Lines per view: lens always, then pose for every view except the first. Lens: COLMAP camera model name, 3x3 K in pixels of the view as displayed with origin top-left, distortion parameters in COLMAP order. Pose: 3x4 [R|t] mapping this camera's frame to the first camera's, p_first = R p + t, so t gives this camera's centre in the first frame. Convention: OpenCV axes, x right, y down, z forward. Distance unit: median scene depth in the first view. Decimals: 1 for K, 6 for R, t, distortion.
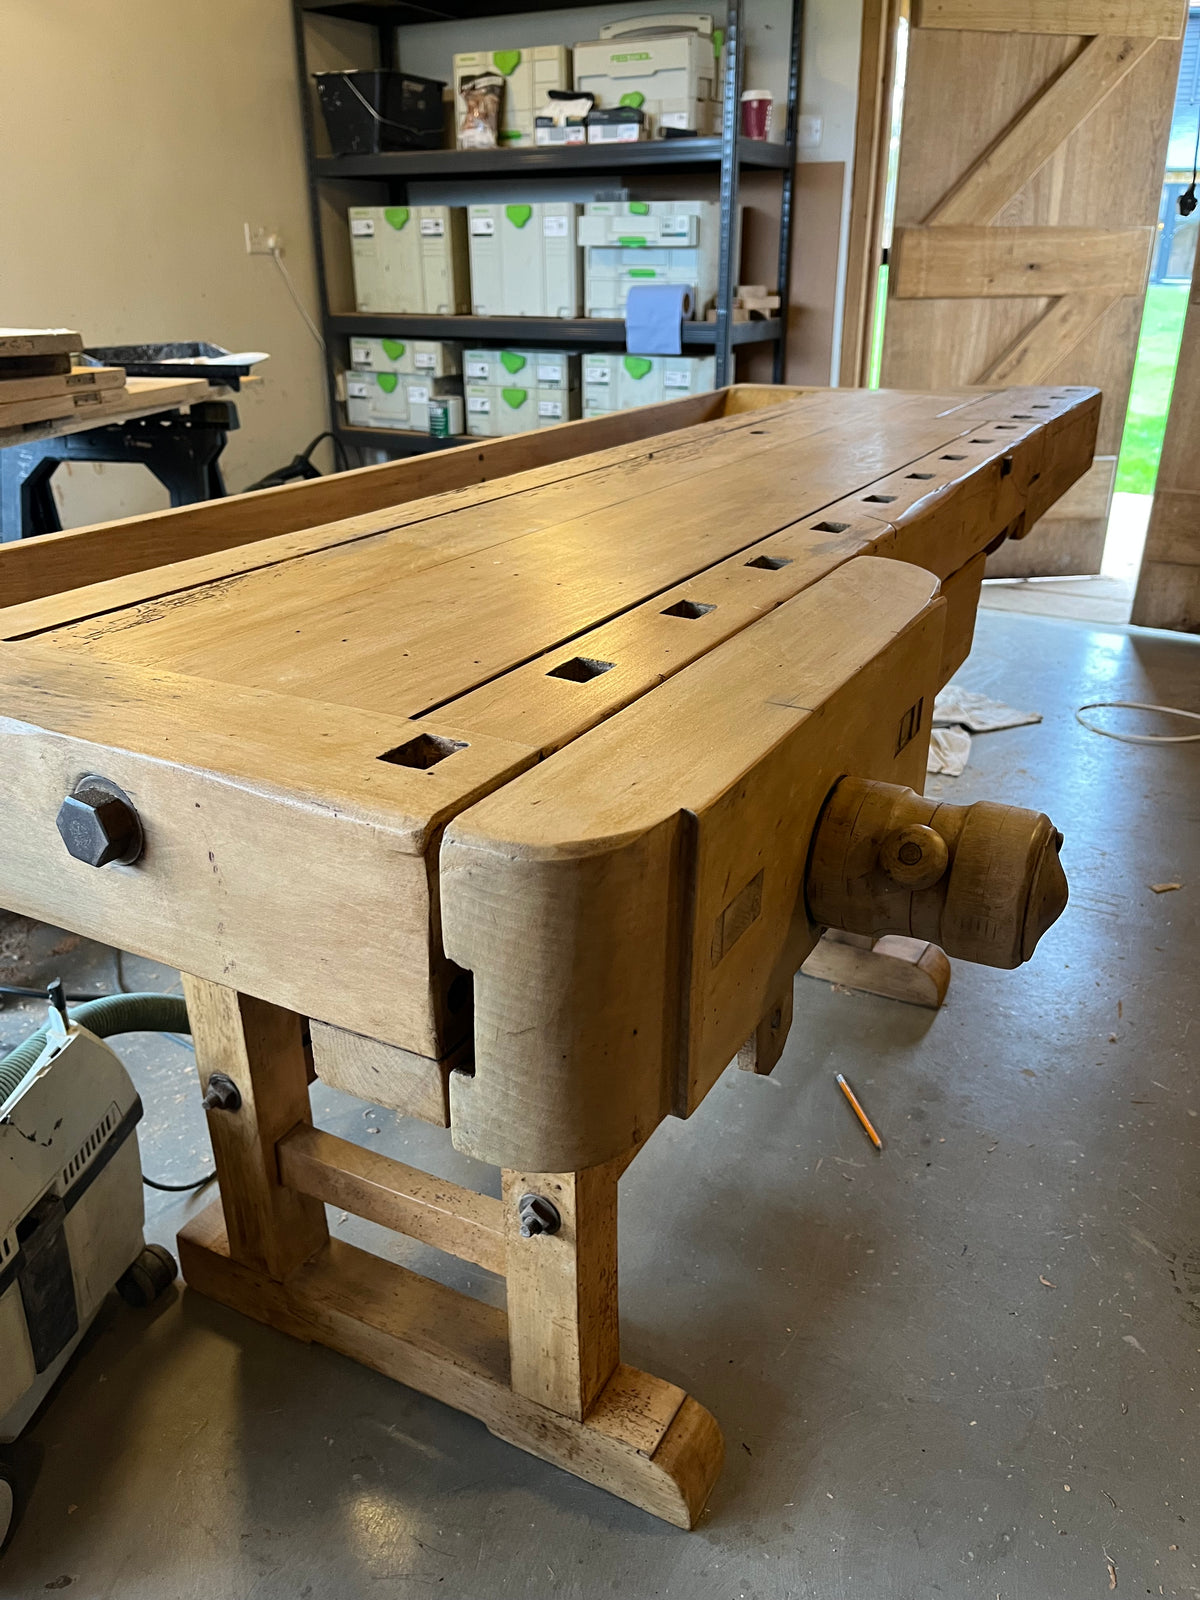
lens RADIAL K [[1218.2, 0, 600.5], [0, 1218.2, 806.0], [0, 0, 1]] dist [0.043777, -0.067296]
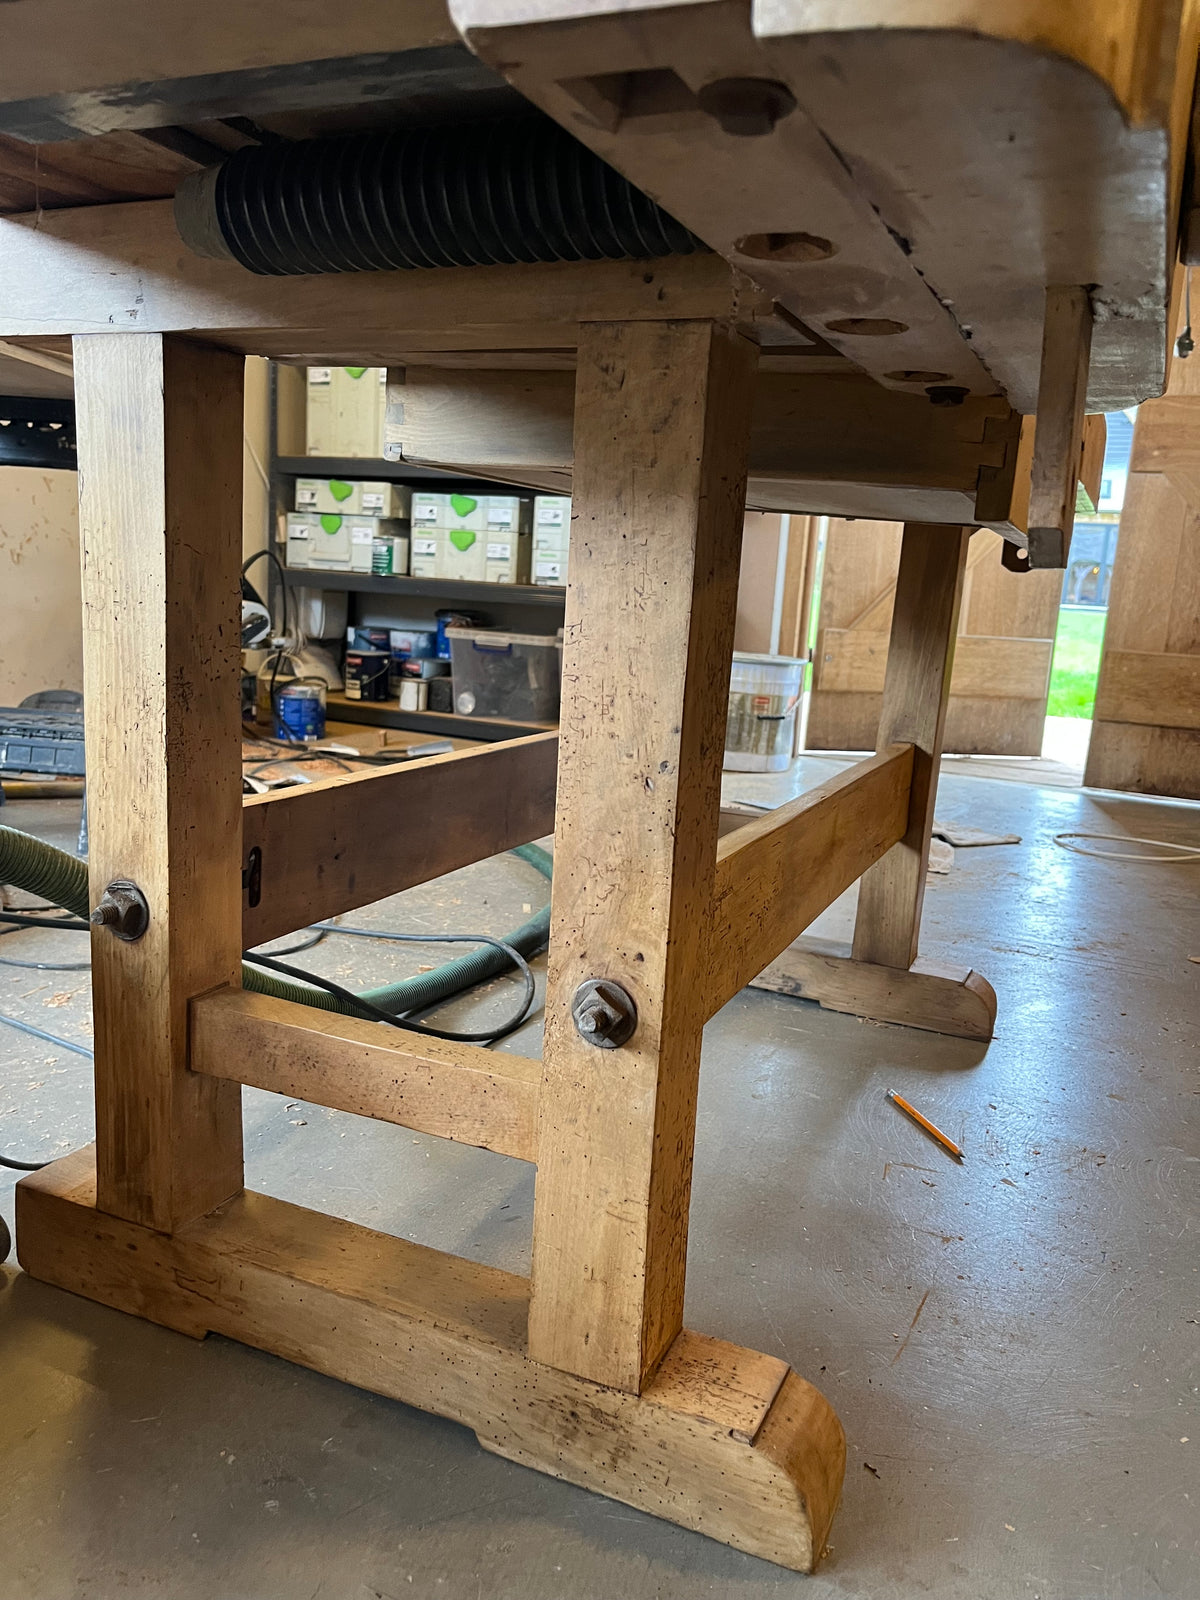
lens RADIAL K [[1218.2, 0, 600.5], [0, 1218.2, 806.0], [0, 0, 1]] dist [0.043777, -0.067296]
pose [[0.995334, 0.050867, 0.081988, -0.032493], [-0.030633, 0.972378, -0.231394, 0.109474], [-0.091494, 0.227802, 0.969399, 0.094991]]
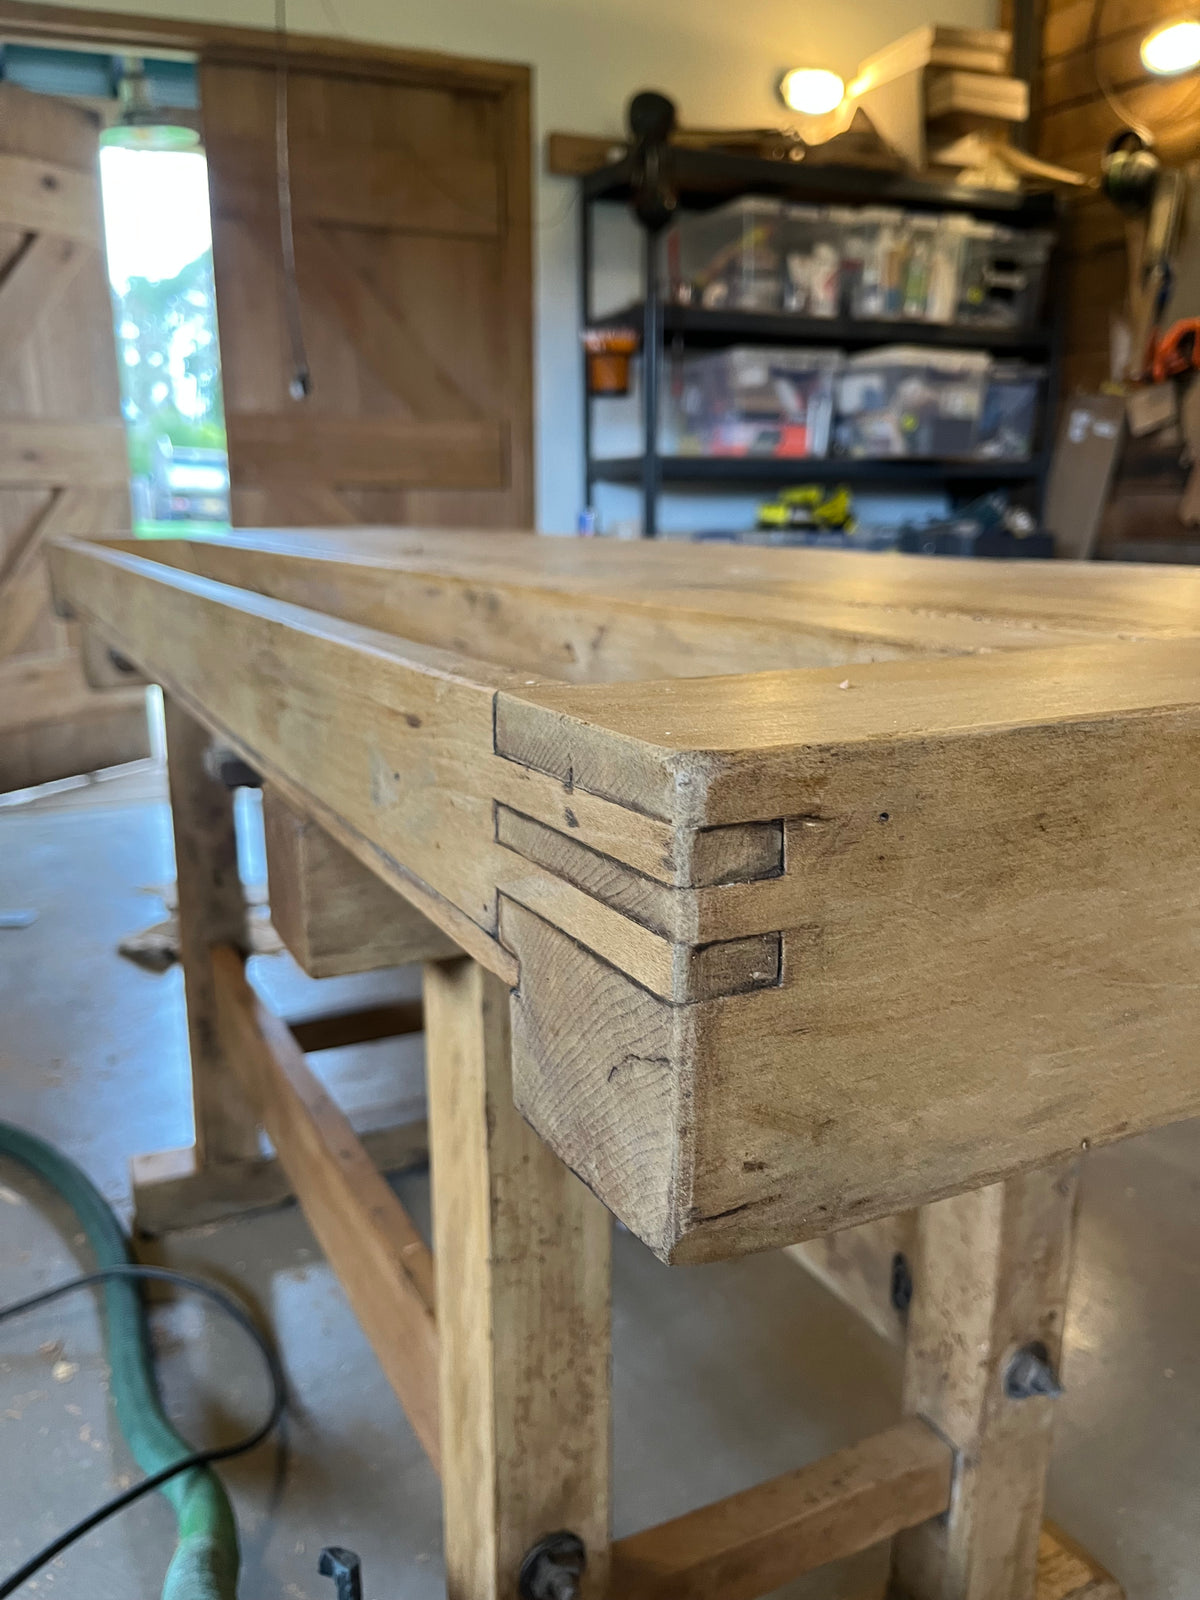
lens RADIAL K [[1244.4, 0, 600.0], [0, 1244.4, 800.0], [0, 0, 1]] dist [0.004398, 0.002767]
pose [[0.568040, -0.189335, 0.800926, -0.231705], [0.335782, 0.941812, -0.015507, -0.029701], [-0.751386, 0.277745, 0.598563, 0.179160]]
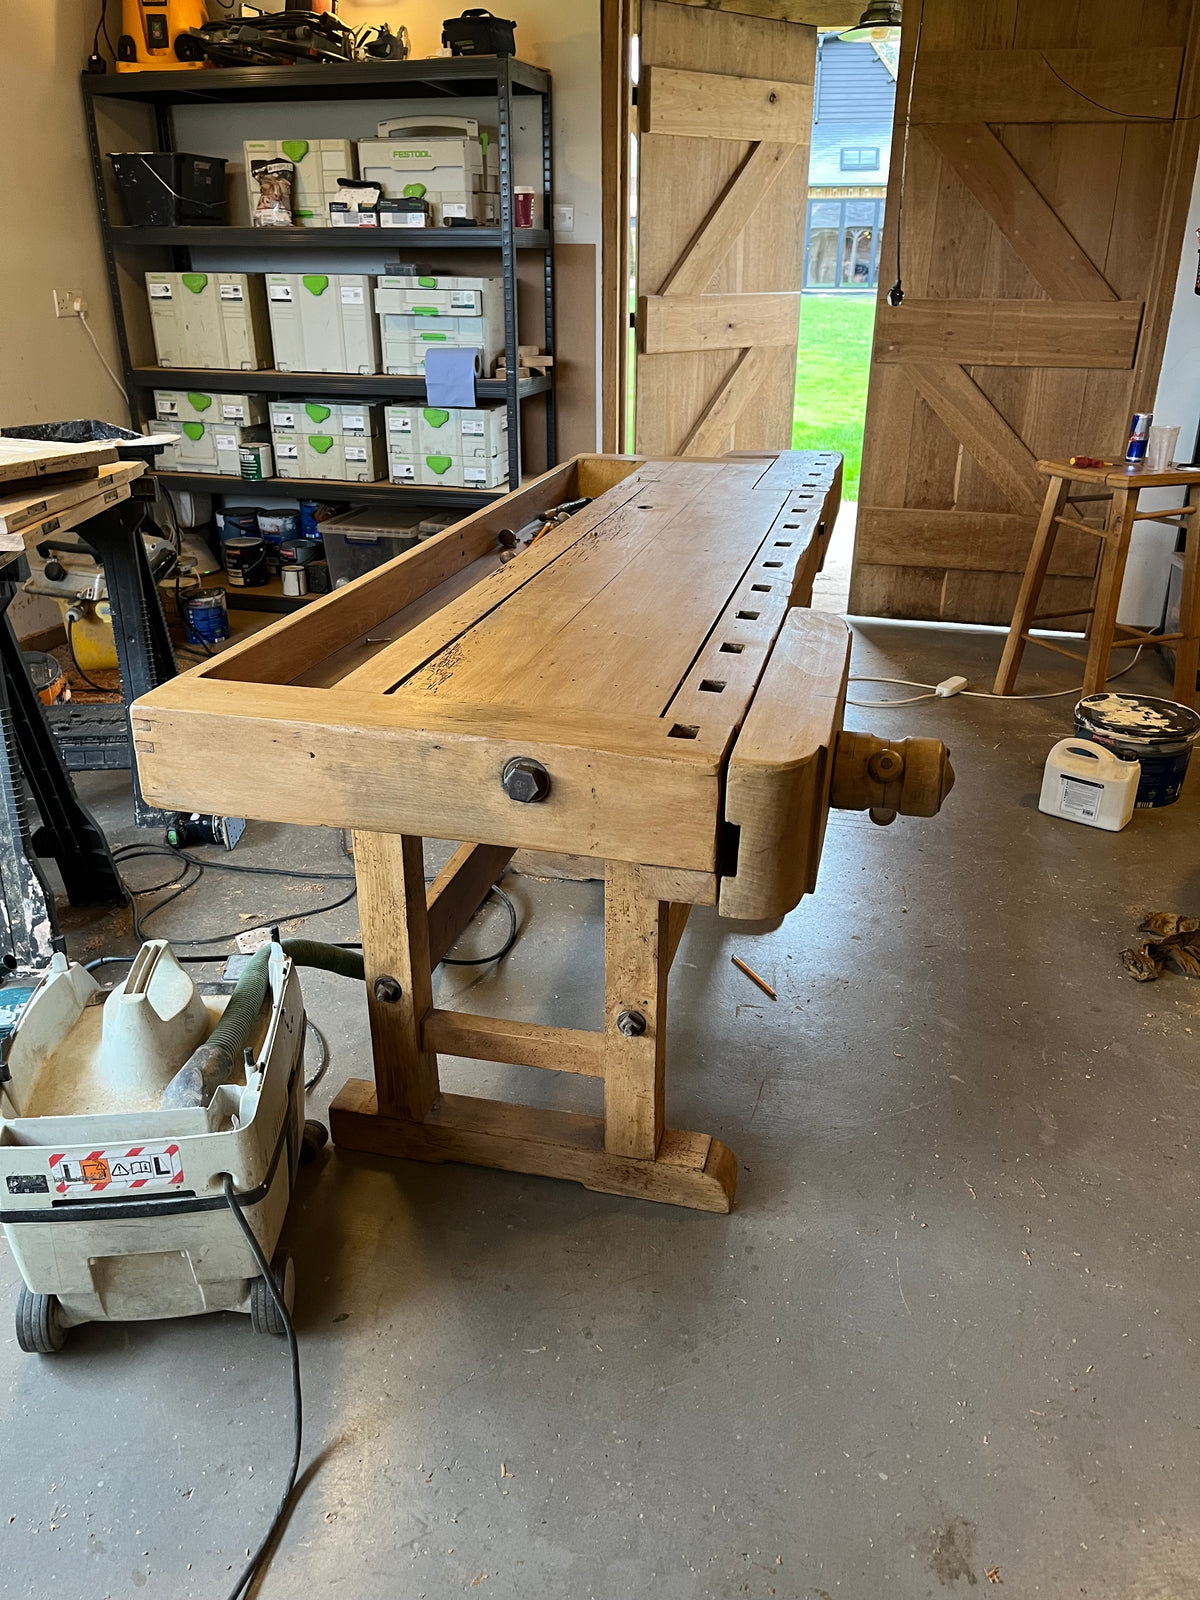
lens RADIAL K [[1218.2, 0, 600.5], [0, 1218.2, 806.0], [0, 0, 1]] dist [0.043777, -0.067296]
pose [[0.968194, -0.096362, 0.230902, -0.125450], [0.095941, 0.995301, 0.013079, 0.006669], [-0.231077, 0.009490, 0.972889, -0.161524]]
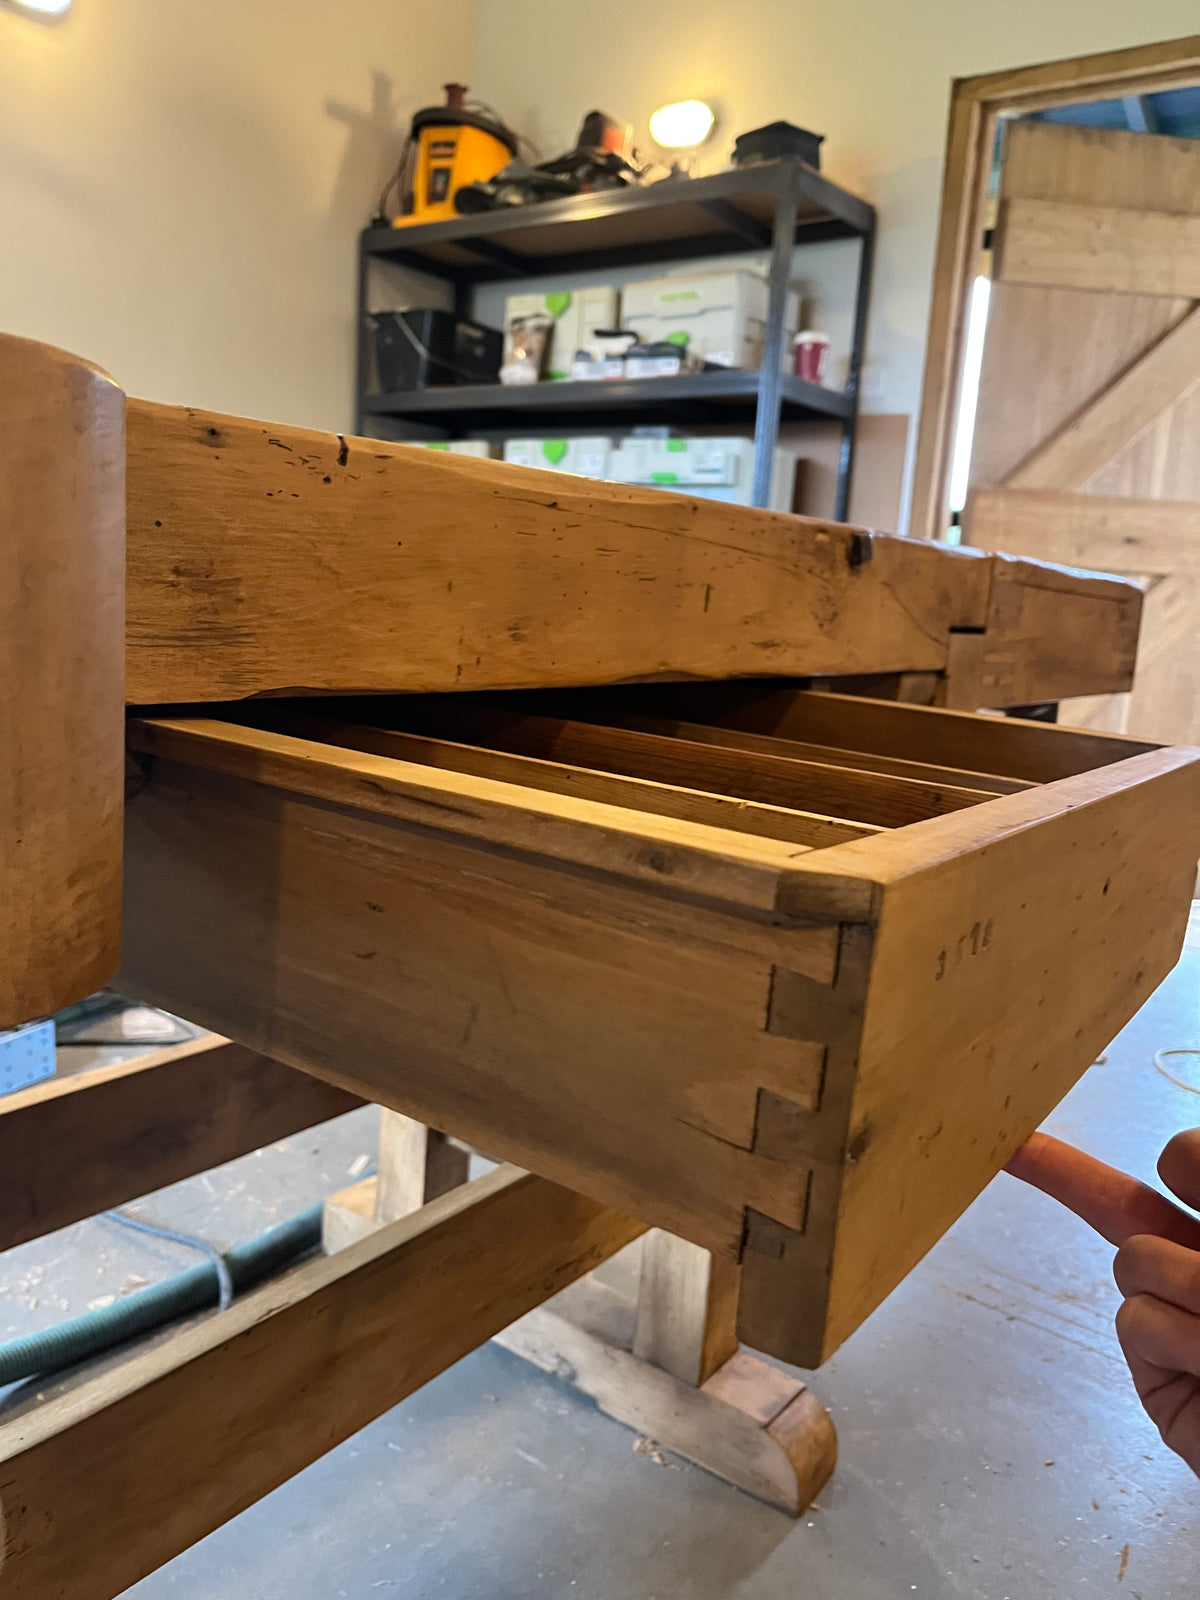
lens RADIAL K [[1241.7, 0, 600.0], [0, 1241.7, 800.0], [0, 0, 1]] dist [-0.041166, 0.138458]
pose [[0.987360, 0.093905, -0.127677, 0.117557], [-0.123176, 0.961585, -0.245320, -0.001678], [0.099736, 0.257946, 0.960998, 0.177542]]
